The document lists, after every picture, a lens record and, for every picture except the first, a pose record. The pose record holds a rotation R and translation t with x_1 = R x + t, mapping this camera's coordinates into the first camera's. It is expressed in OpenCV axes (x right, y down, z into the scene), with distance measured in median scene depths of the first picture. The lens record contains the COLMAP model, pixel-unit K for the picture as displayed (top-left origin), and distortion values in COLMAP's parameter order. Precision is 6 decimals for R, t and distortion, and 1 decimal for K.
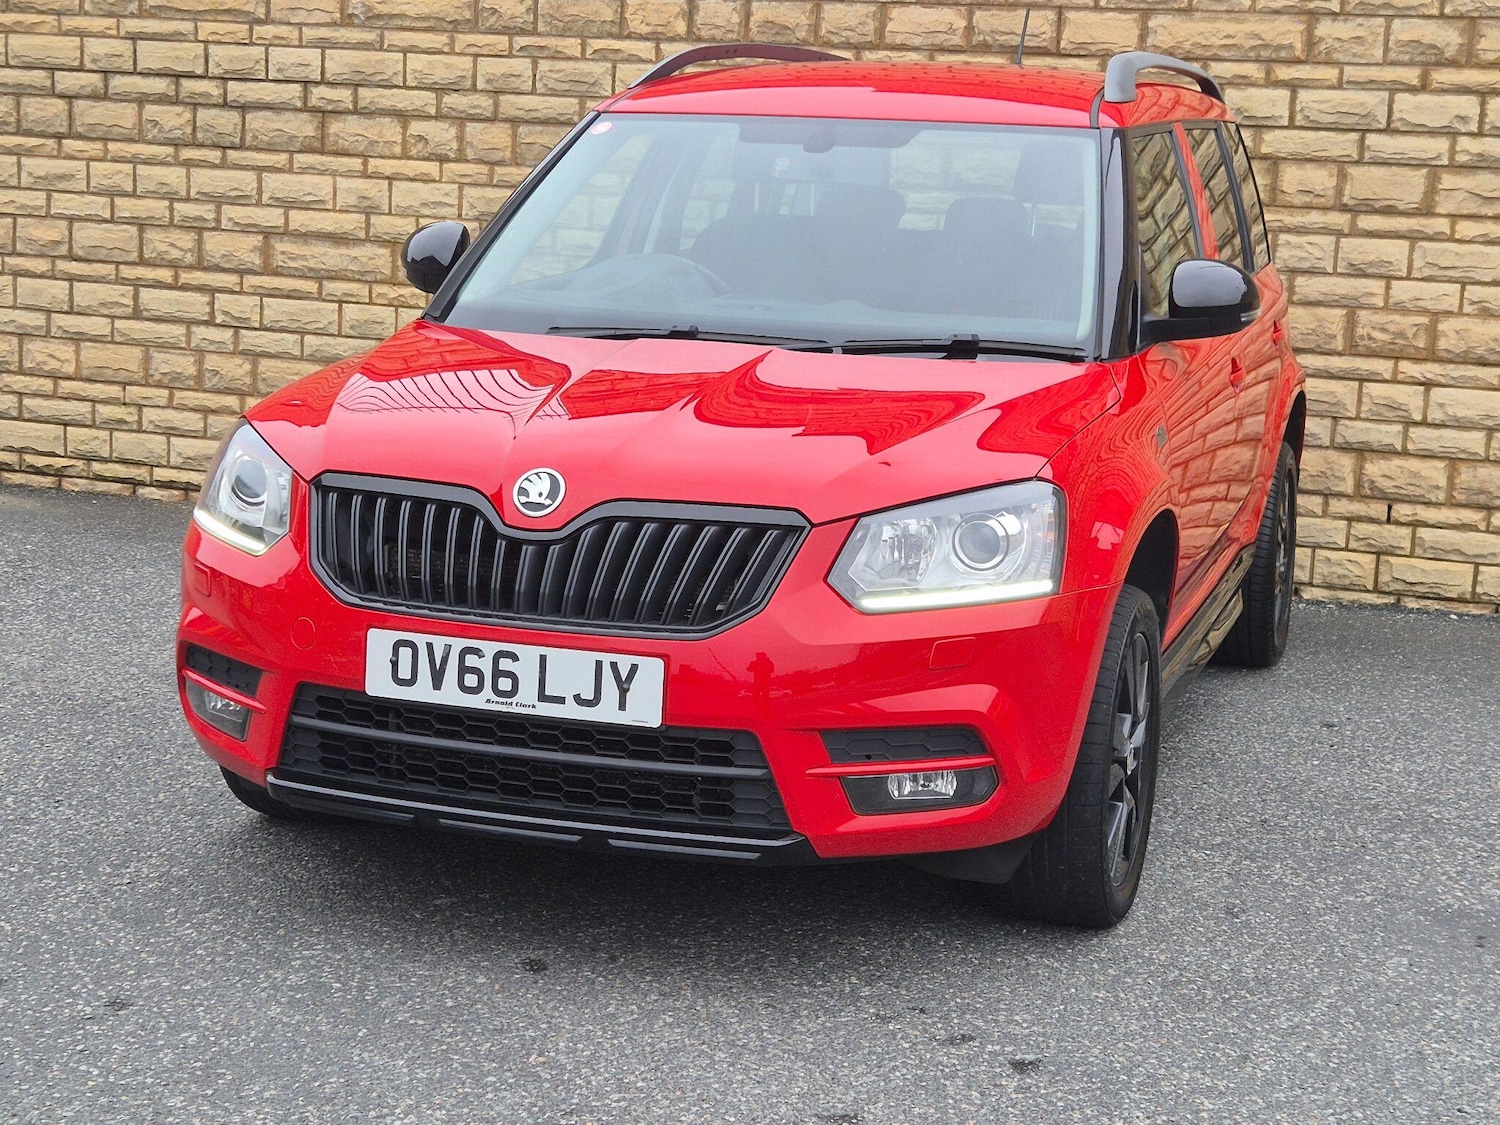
lens RADIAL K [[2292.8, 0, 805.3], [0, 2292.8, 536.6], [0, 0, 1]] dist [0.076510, 0.000000]
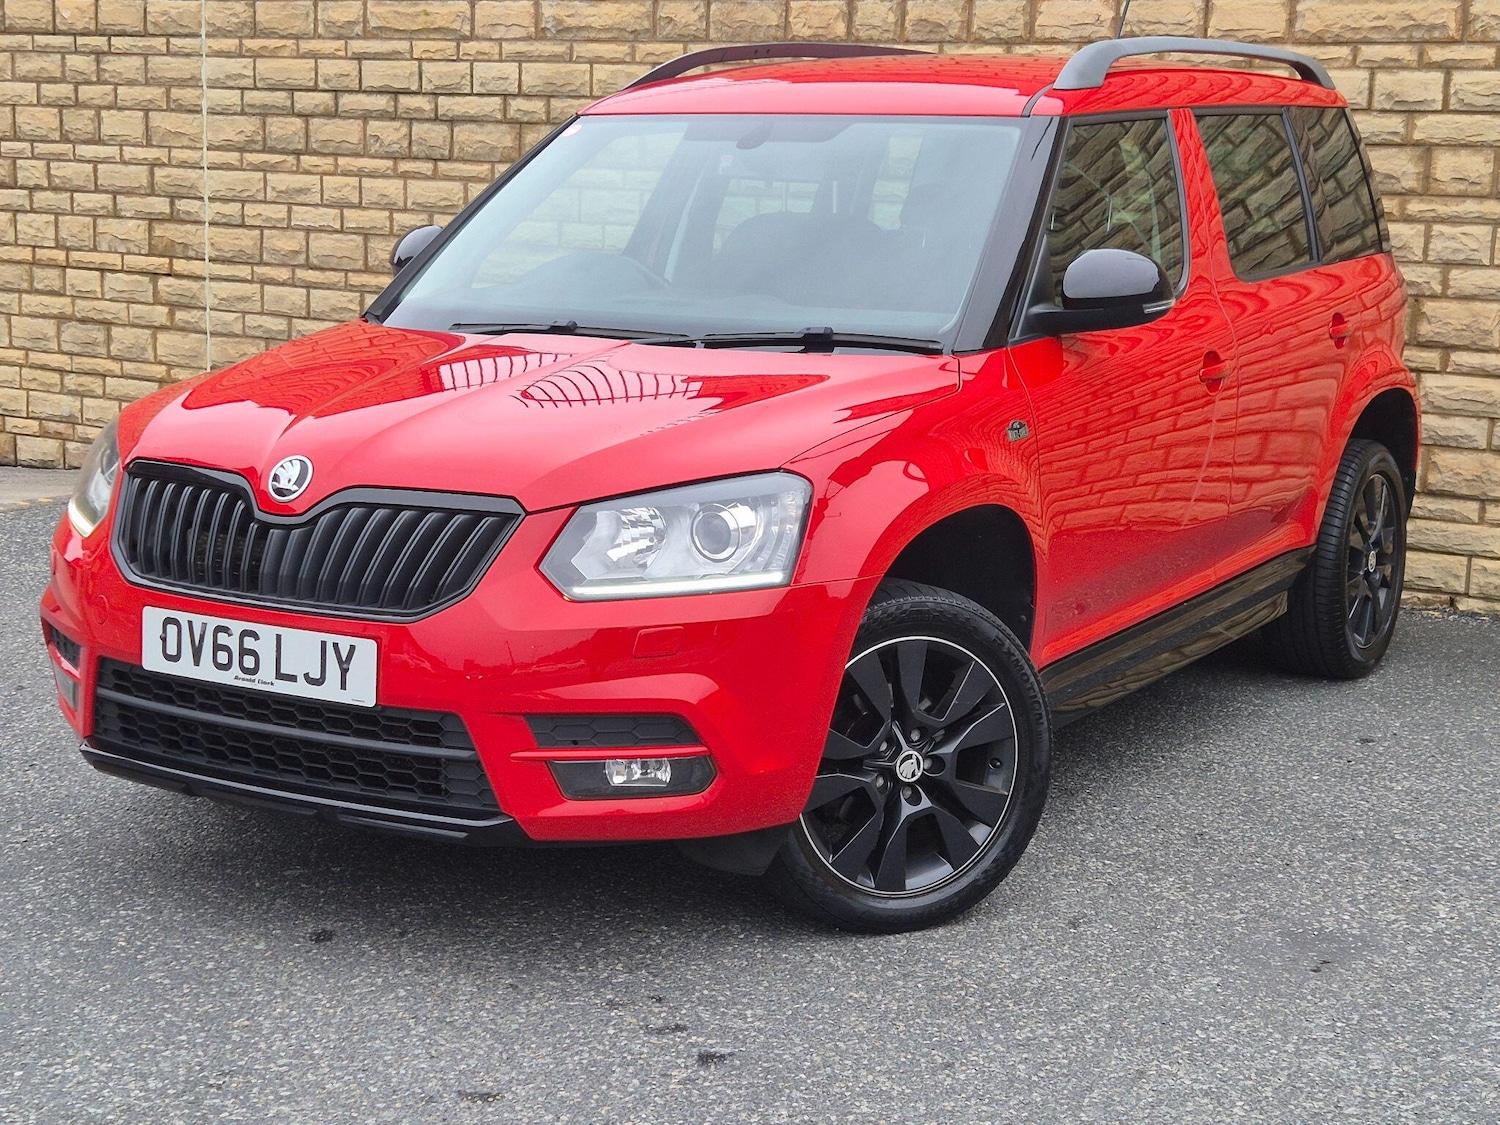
lens RADIAL K [[2292.8, 0, 785.9], [0, 2292.8, 549.5], [0, 0, 1]] dist [0.076510, 0.000000]
pose [[0.975004, 0.016710, -0.221559, 0.160851], [-0.016326, 0.999860, 0.003564, 0.002704], [0.221588, 0.000142, 0.975140, 0.017627]]
